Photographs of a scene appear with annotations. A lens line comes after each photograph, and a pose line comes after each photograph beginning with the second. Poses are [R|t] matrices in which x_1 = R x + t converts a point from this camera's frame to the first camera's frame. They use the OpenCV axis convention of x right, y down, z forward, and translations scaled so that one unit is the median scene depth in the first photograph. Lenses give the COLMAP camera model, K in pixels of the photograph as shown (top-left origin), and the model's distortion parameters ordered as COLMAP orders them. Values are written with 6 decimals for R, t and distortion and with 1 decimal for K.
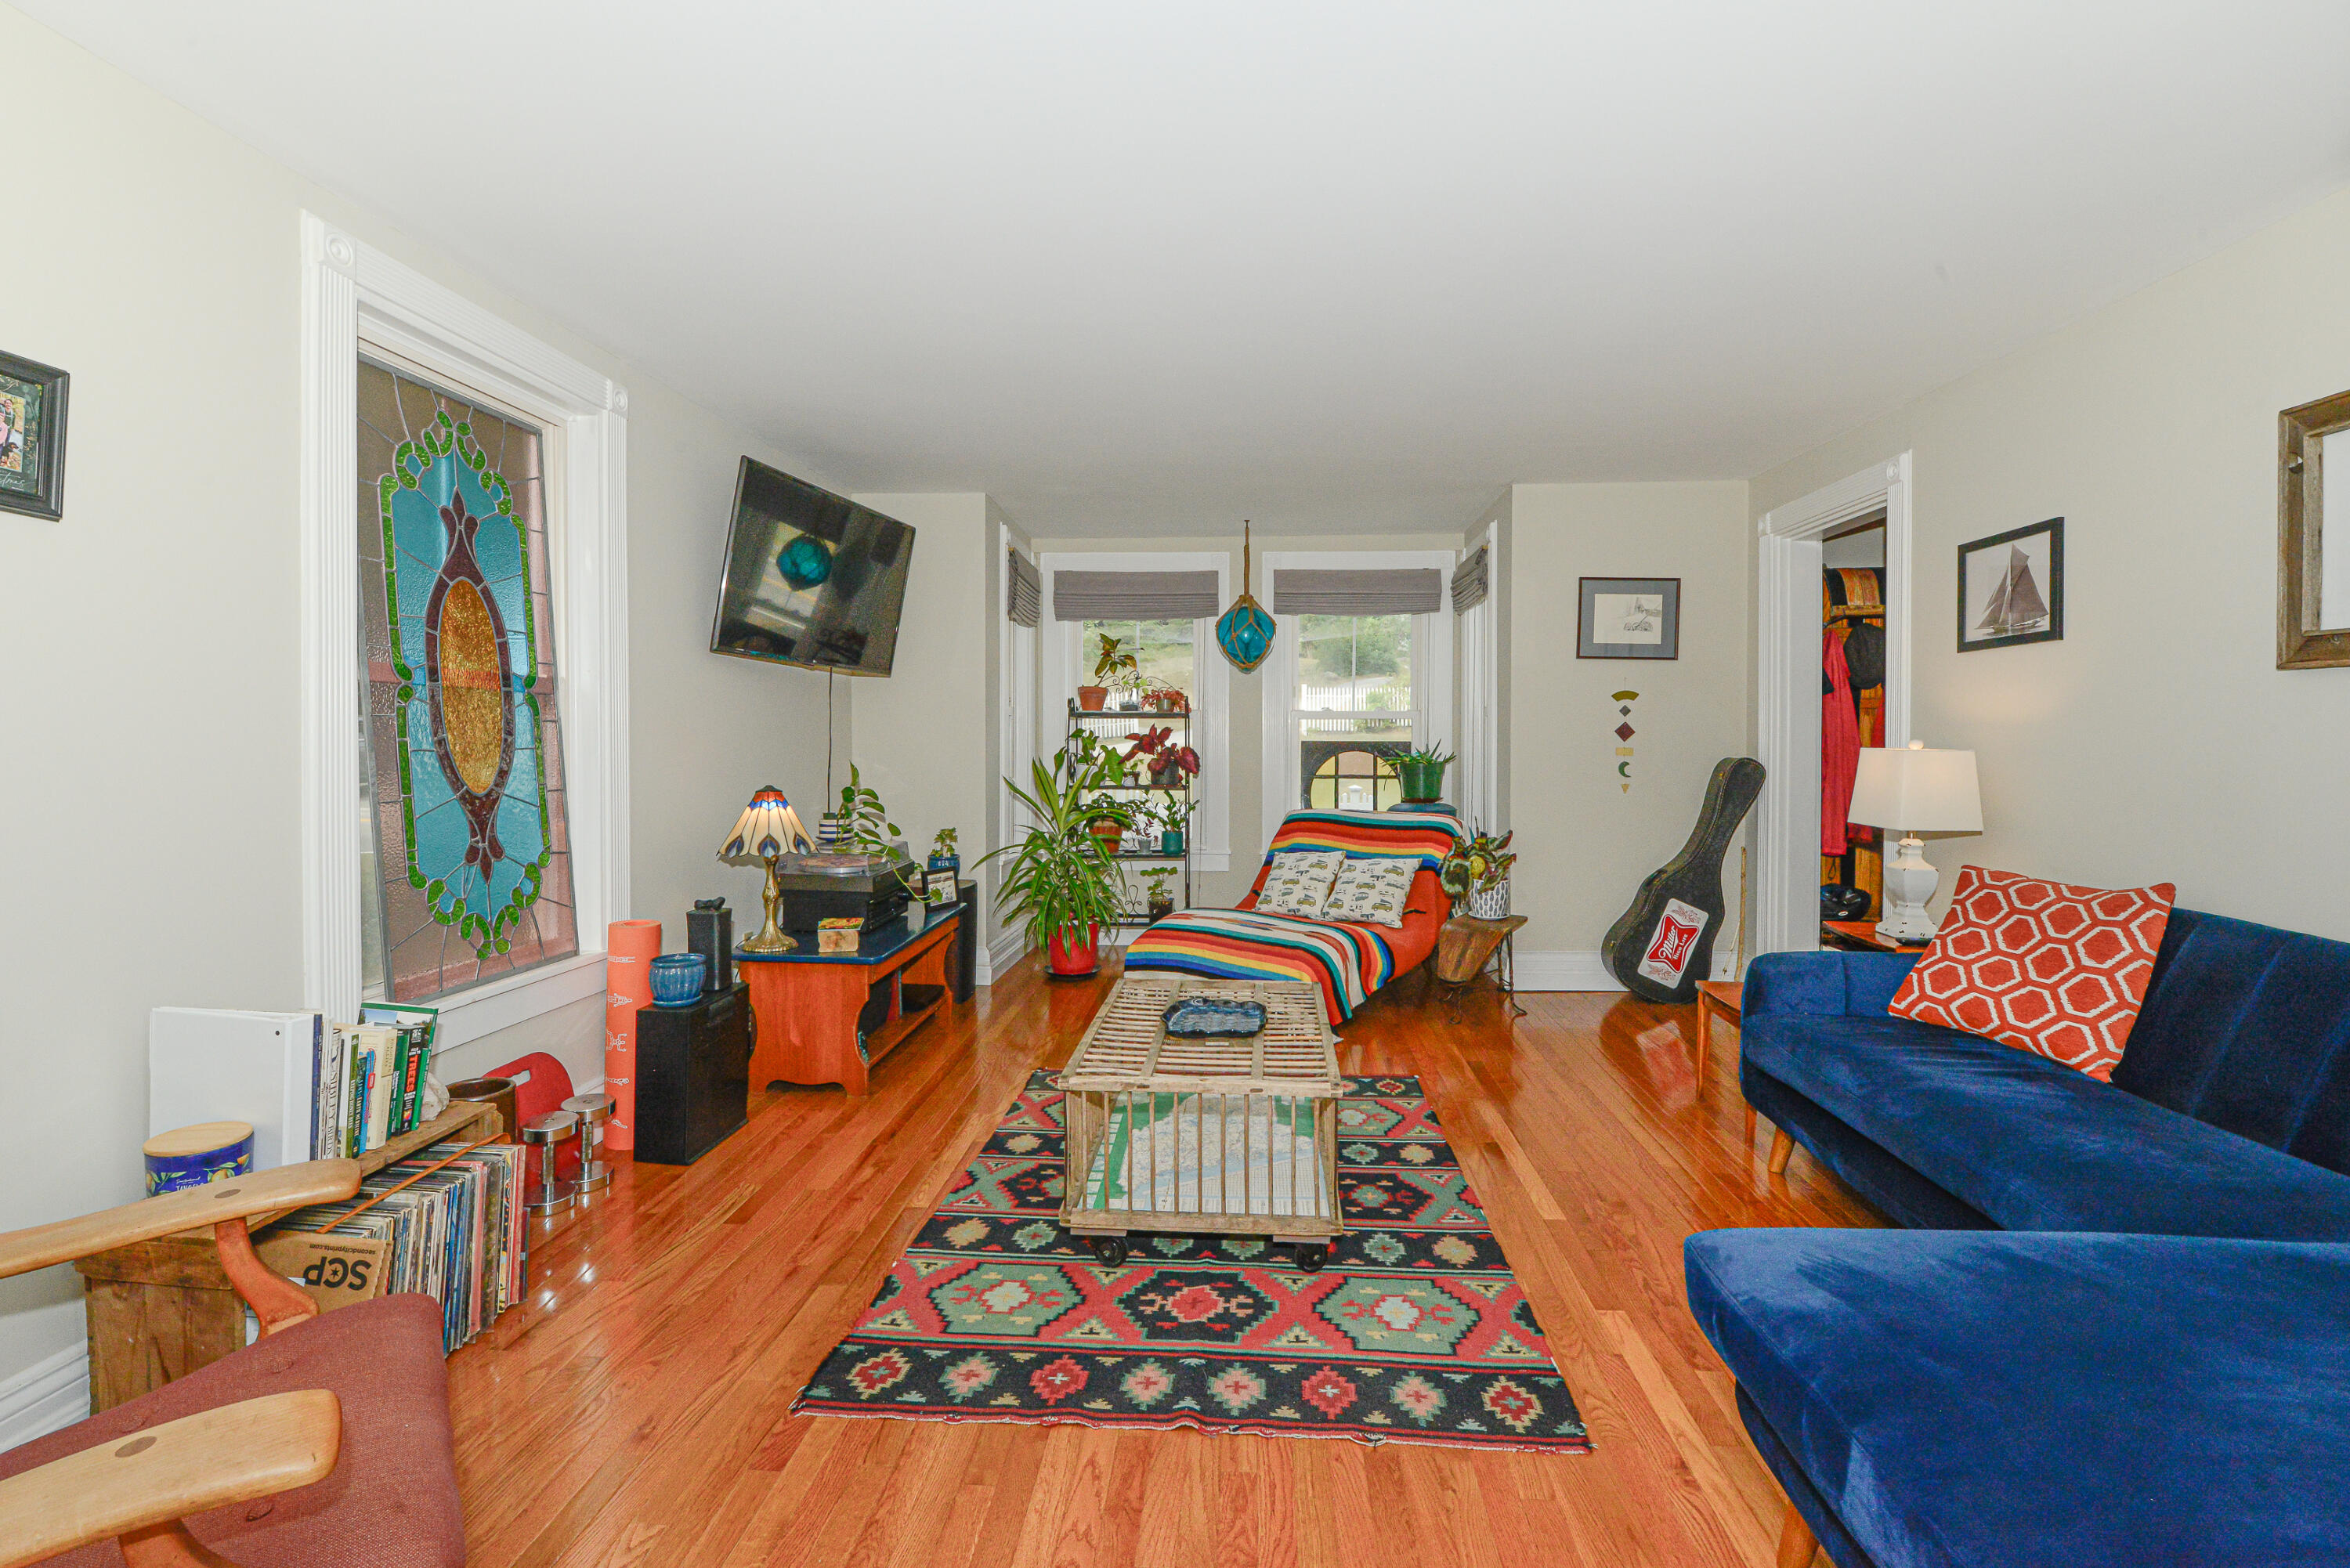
lens RADIAL K [[1168.2, 0, 1175.0], [0, 1168.2, 784.0], [0, 0, 1]] dist [-0.002341, -0.000501]
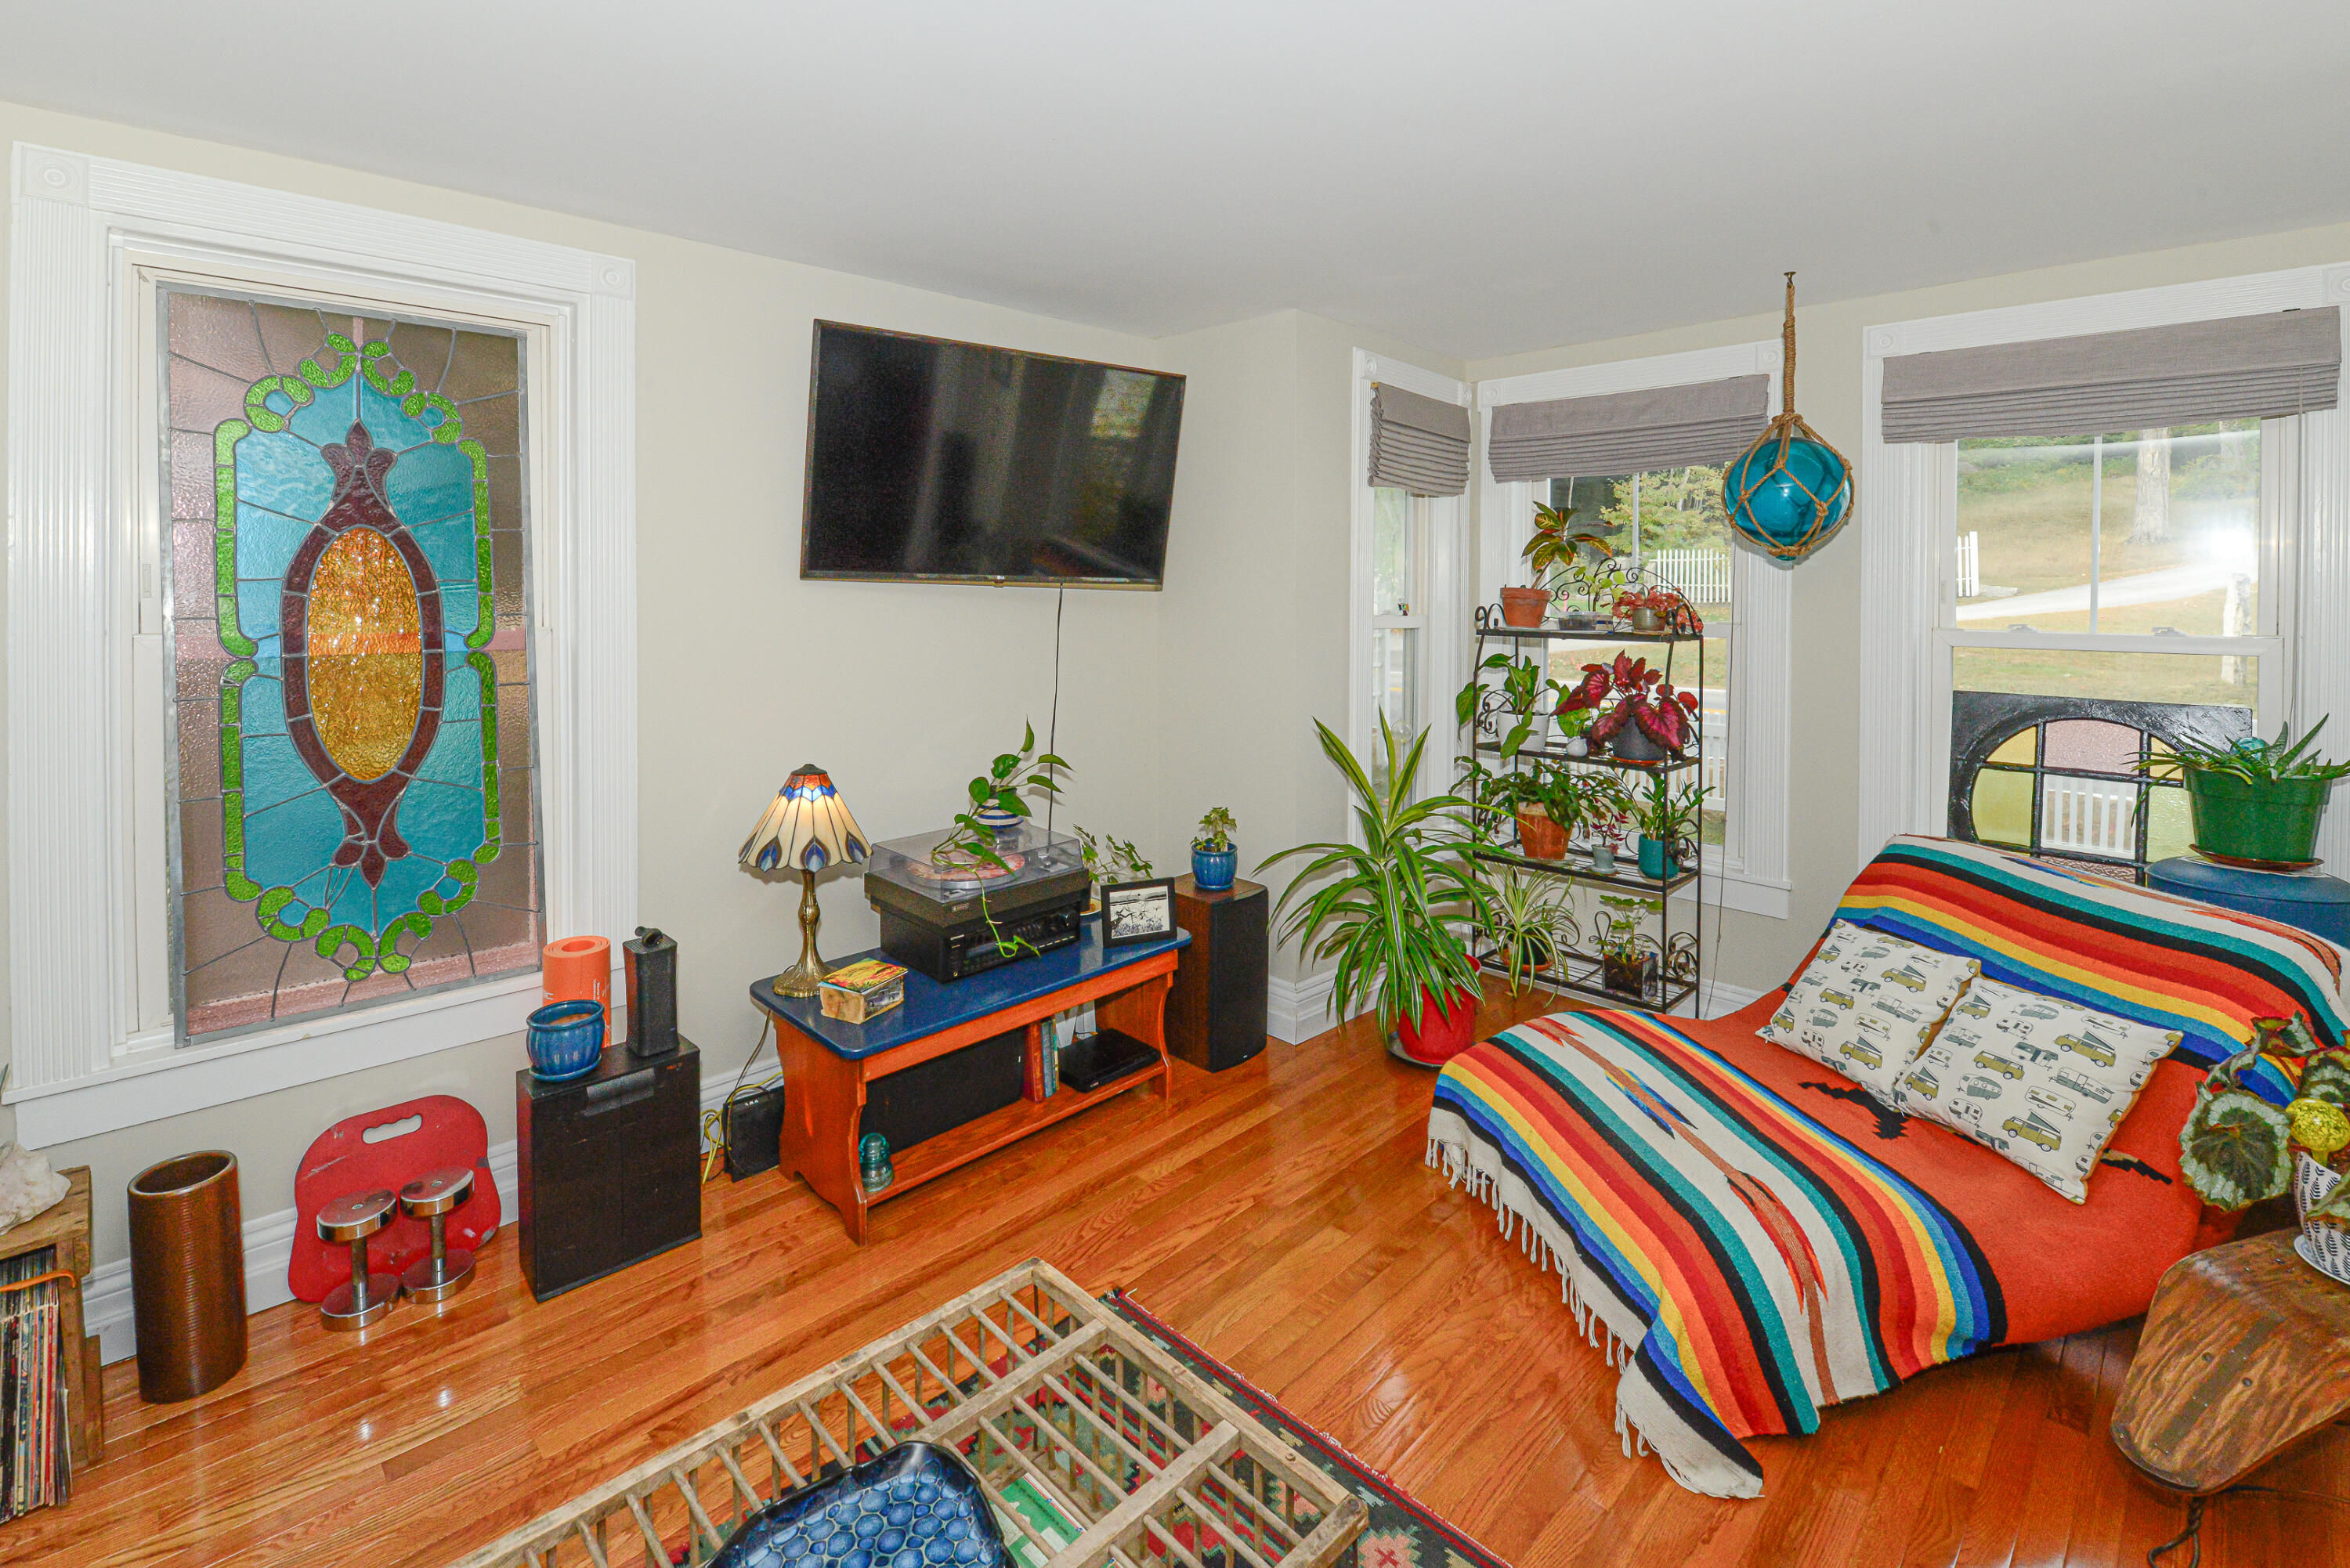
lens RADIAL K [[1094.3, 0, 1170.6], [0, 1094.3, 603.2], [0, 0, 1]] dist [-0.012698, -0.000751]
pose [[0.728160, 0.016444, -0.685210, 0.210034], [-0.022436, 0.999748, 0.000151, -0.077427], [0.685040, 0.015263, 0.728346, 0.485769]]
